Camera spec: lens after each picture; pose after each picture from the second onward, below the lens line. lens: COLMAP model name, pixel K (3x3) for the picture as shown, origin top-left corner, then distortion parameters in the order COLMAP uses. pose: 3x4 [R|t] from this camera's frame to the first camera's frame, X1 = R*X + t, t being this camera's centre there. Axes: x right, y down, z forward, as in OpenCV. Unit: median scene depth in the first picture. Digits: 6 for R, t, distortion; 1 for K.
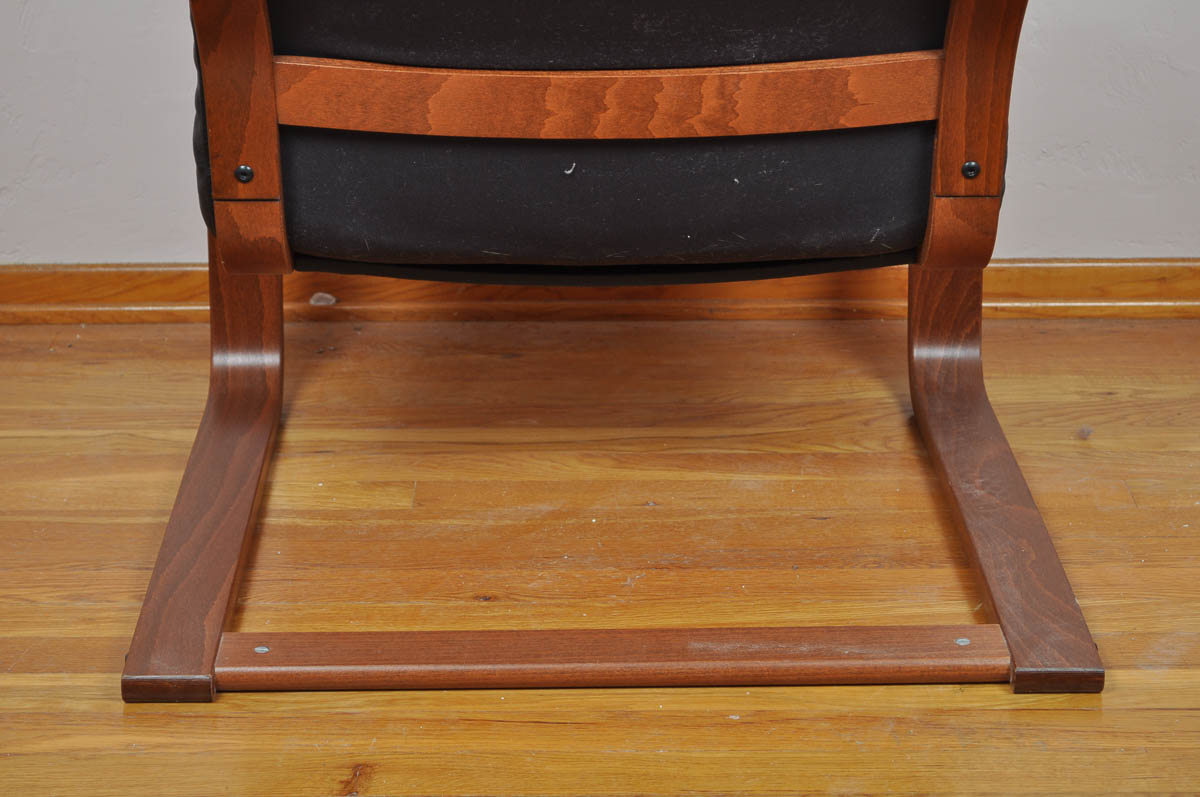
lens RADIAL K [[2826.3, 0, 600.8], [0, 2826.3, 398.2], [0, 0, 1]] dist [-0.034686, 0.000000]
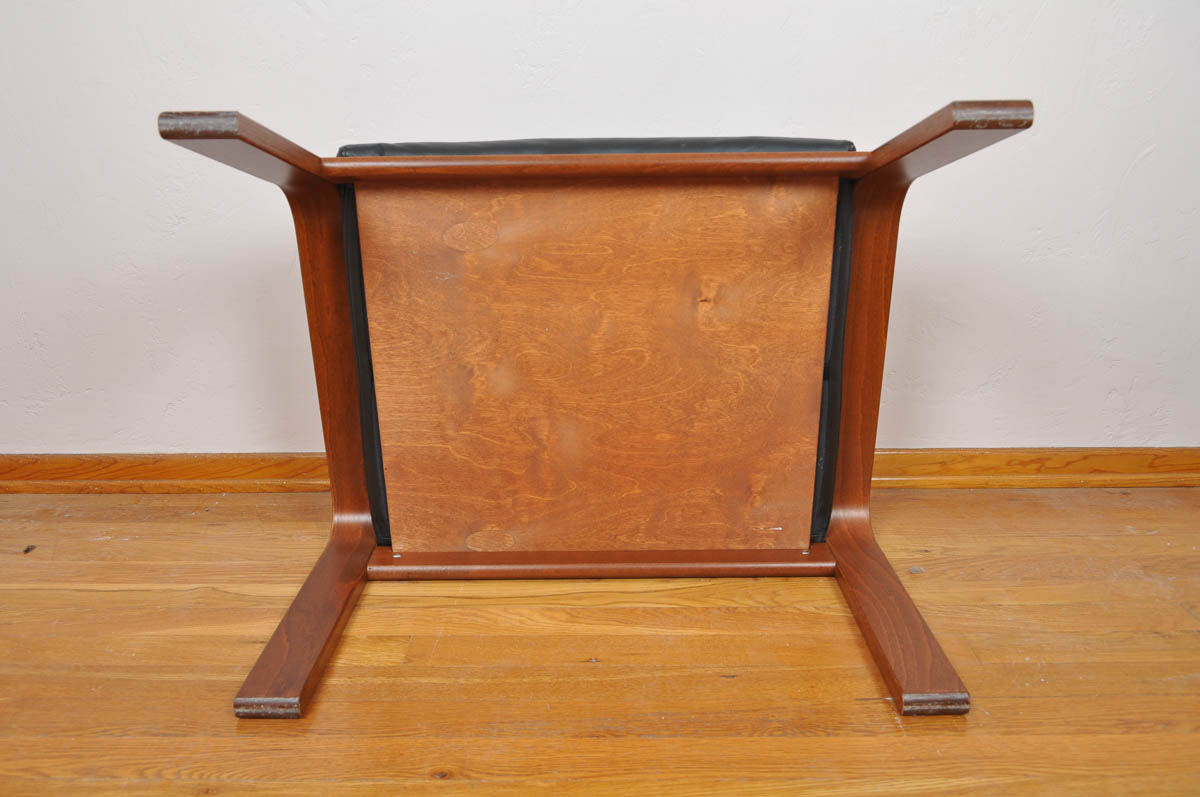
lens RADIAL K [[989.7, 0, 600.5], [0, 989.7, 395.1], [0, 0, 1]] dist [-0.023751, 0.002224]
pose [[0.999977, -0.001817, -0.006595, 0.022800], [0.001402, 0.998057, -0.062288, -0.050108], [0.006695, 0.062277, 0.998036, 0.523233]]
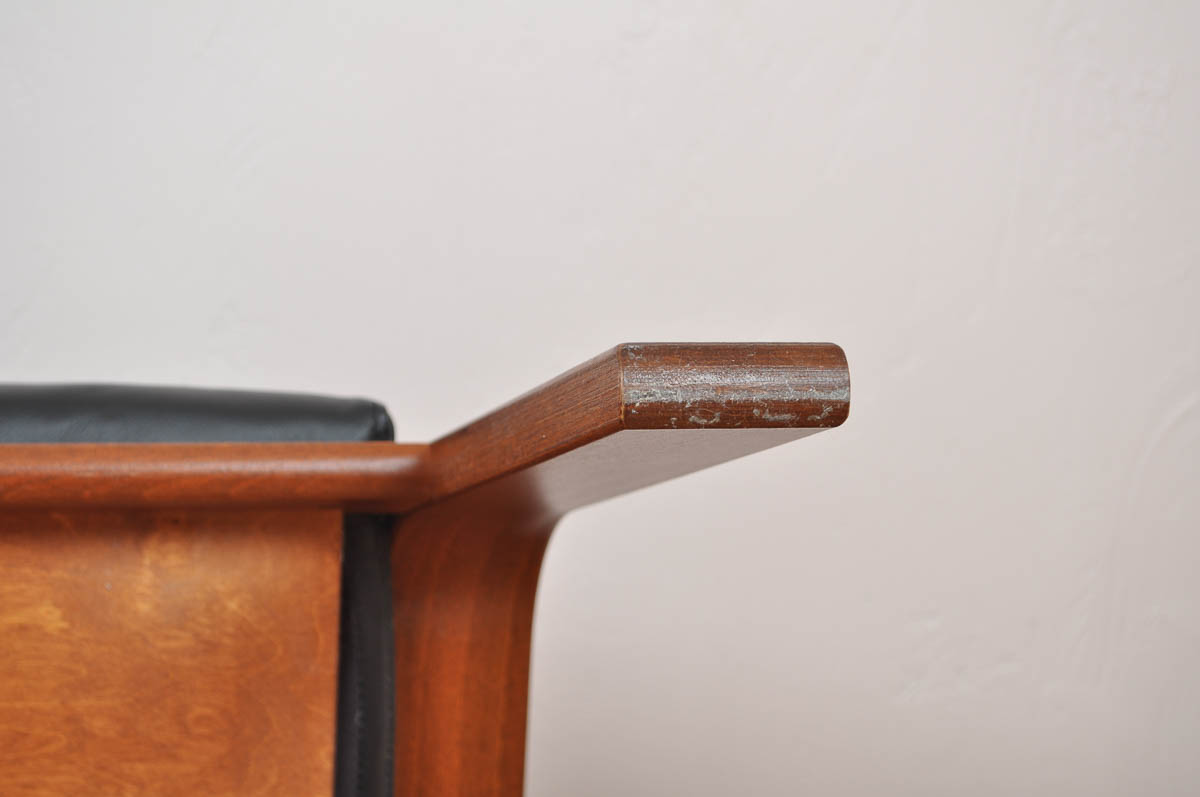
lens RADIAL K [[2820.5, 0, 600.7], [0, 2820.5, 399.2], [0, 0, 1]] dist [-0.003228, 0.000000]
pose [[0.961232, 0.010292, 0.275547, 0.068069], [0.065545, 0.962132, -0.264586, -0.099330], [-0.267836, 0.272389, 0.924158, 0.579808]]
